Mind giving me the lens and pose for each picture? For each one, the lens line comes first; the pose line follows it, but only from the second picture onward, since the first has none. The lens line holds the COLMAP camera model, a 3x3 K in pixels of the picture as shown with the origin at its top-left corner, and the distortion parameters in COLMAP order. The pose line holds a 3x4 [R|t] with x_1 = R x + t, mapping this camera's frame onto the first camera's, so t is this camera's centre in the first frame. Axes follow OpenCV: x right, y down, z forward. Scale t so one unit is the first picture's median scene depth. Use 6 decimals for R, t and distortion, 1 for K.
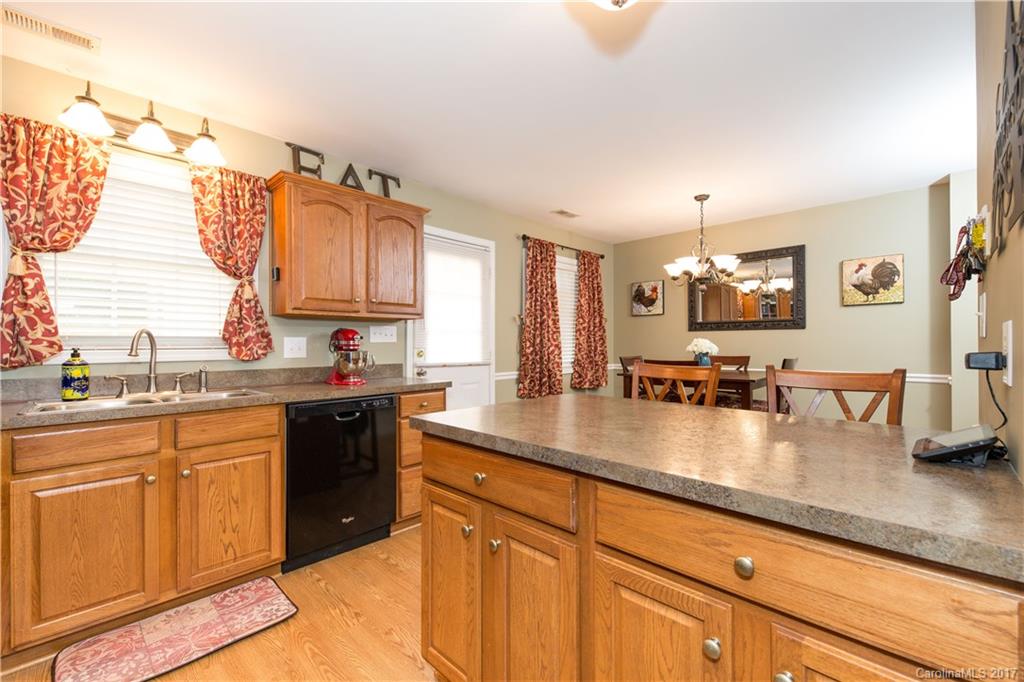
lens RADIAL K [[427.2, 0, 512.0], [0, 427.2, 341.0], [0, 0, 1]] dist [0.007366, -0.001063]
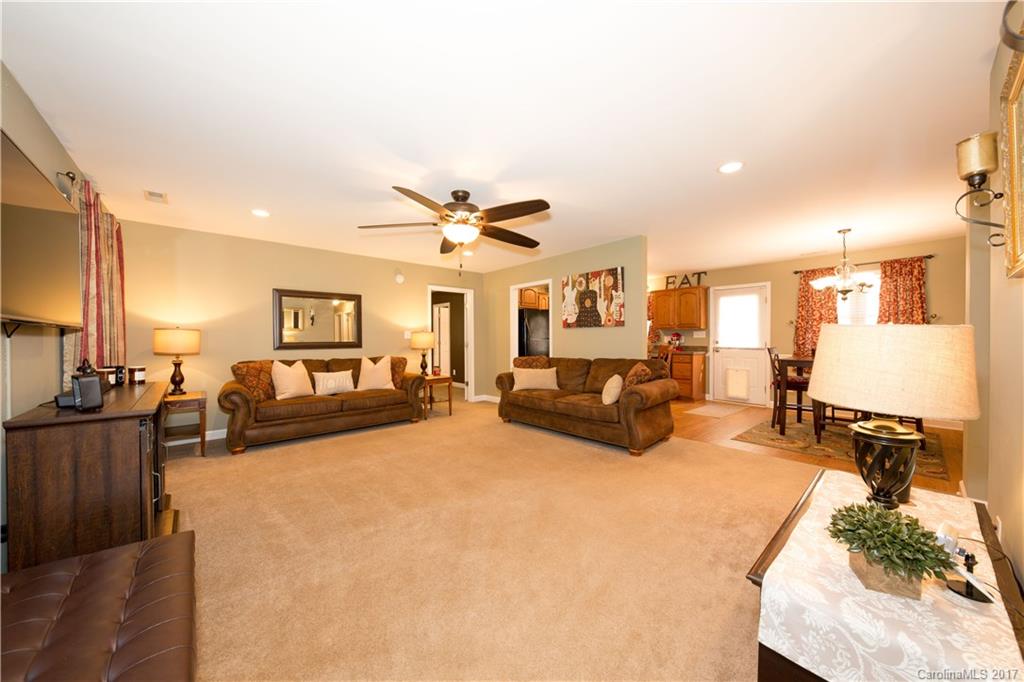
lens RADIAL K [[354.3, 0, 514.1], [0, 354.3, 338.9], [0, 0, 1]] dist [-0.000303, -0.000005]
pose [[-0.078769, 0.004258, -0.996884, 2.500220], [0.008957, 0.999954, 0.003564, -0.006952], [0.996853, -0.008648, -0.078804, 0.059524]]
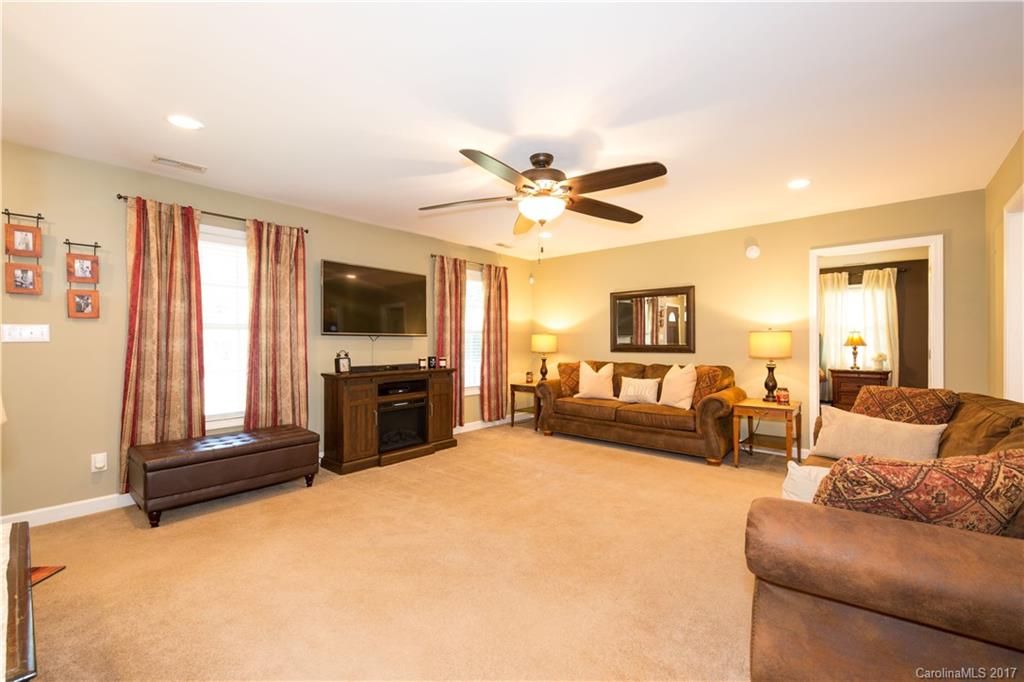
lens RADIAL K [[427.2, 0, 512.0], [0, 427.2, 341.0], [0, 0, 1]] dist [0.007366, -0.001063]
pose [[-0.998645, 0.004224, -0.051864, 1.403879], [0.004527, 0.999973, -0.005718, -0.003004], [0.051839, -0.005945, -0.998638, 0.959277]]
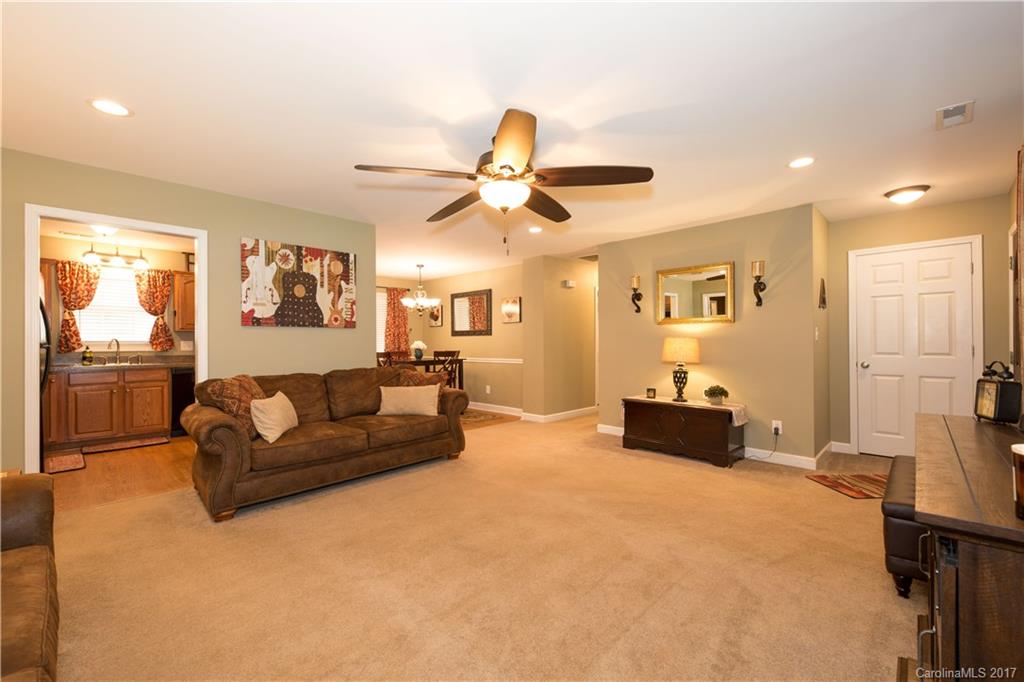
lens RADIAL K [[427.2, 0, 512.0], [0, 427.2, 341.0], [0, 0, 1]] dist [0.007366, -0.001063]
pose [[0.999995, -0.001318, 0.002920, 1.267169], [0.001320, 0.999999, -0.000779, -0.005832], [-0.002919, 0.000782, 0.999995, -1.316947]]
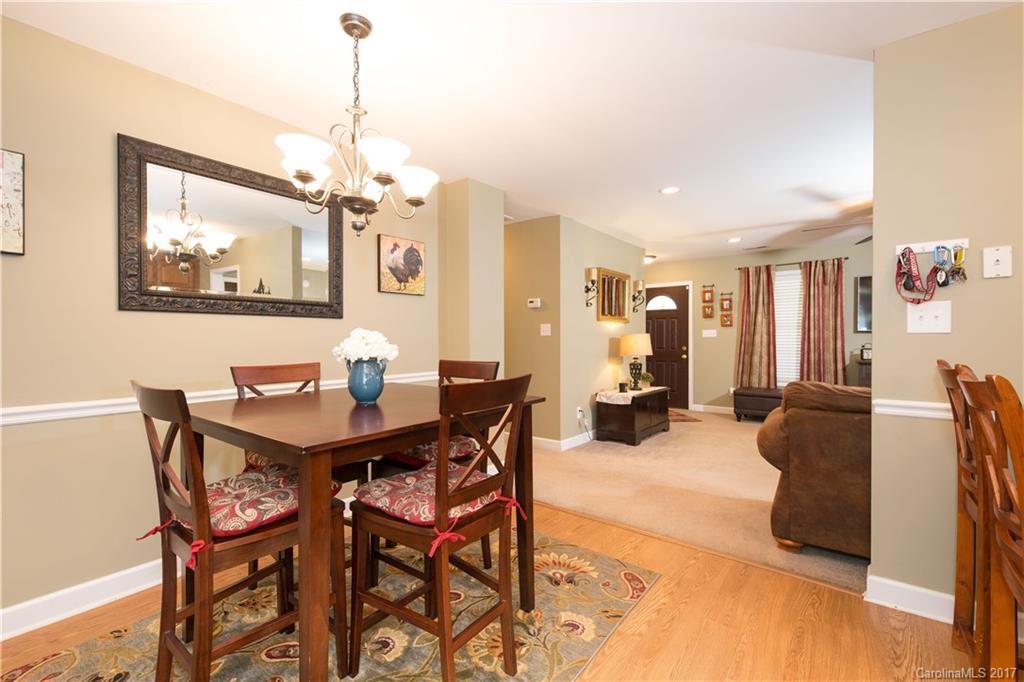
lens RADIAL K [[442.6, 0, 514.2], [0, 442.6, 340.4], [0, 0, 1]] dist [0.020184, -0.007021]
pose [[-0.110135, -0.000930, 0.993916, -0.090705], [-0.001893, 0.999998, 0.000726, 0.008924], [-0.993915, -0.001801, -0.110136, 1.332457]]
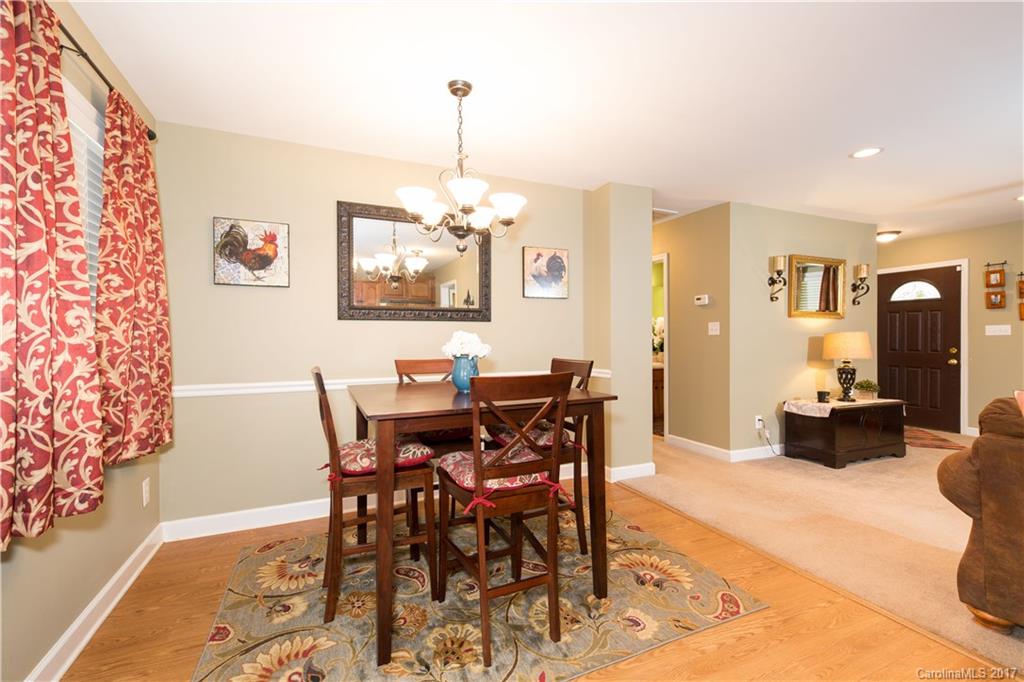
lens RADIAL K [[442.6, 0, 514.2], [0, 442.6, 340.4], [0, 0, 1]] dist [0.020184, -0.007021]
pose [[0.372469, -0.002744, 0.928041, -0.136662], [-0.001333, 0.999993, 0.003491, 0.006357], [-0.928044, -0.002537, 0.372463, 1.067303]]
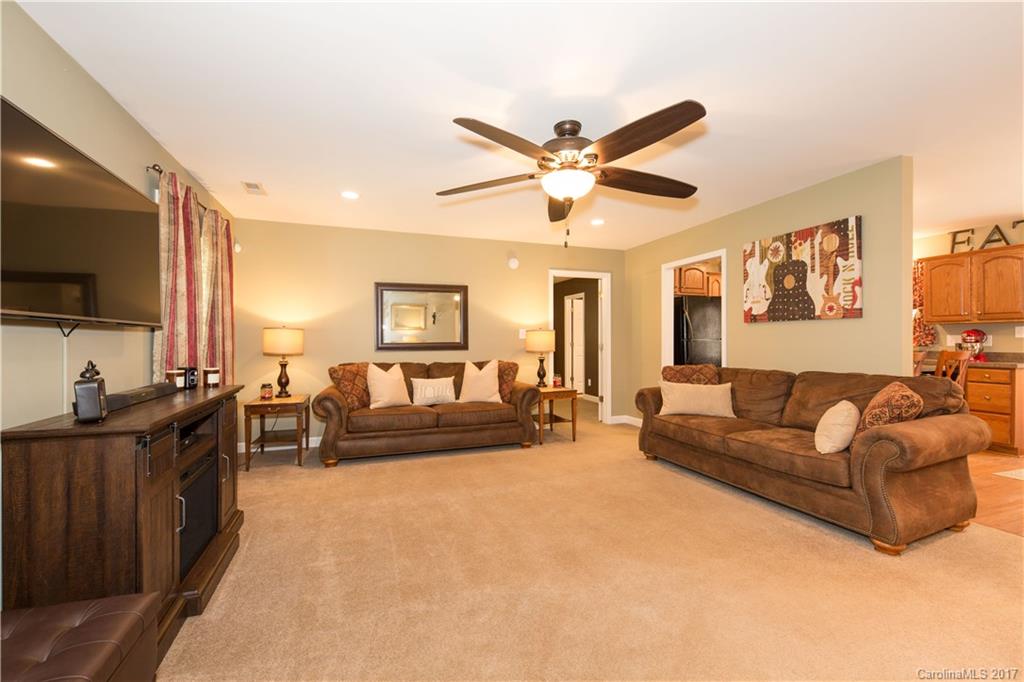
lens RADIAL K [[427.2, 0, 512.0], [0, 427.2, 341.0], [0, 0, 1]] dist [0.007366, -0.001063]
pose [[-0.442527, 0.006973, -0.896728, 2.251534], [0.007646, 0.999963, 0.004003, -0.004408], [0.896723, -0.005085, -0.442564, 0.111017]]
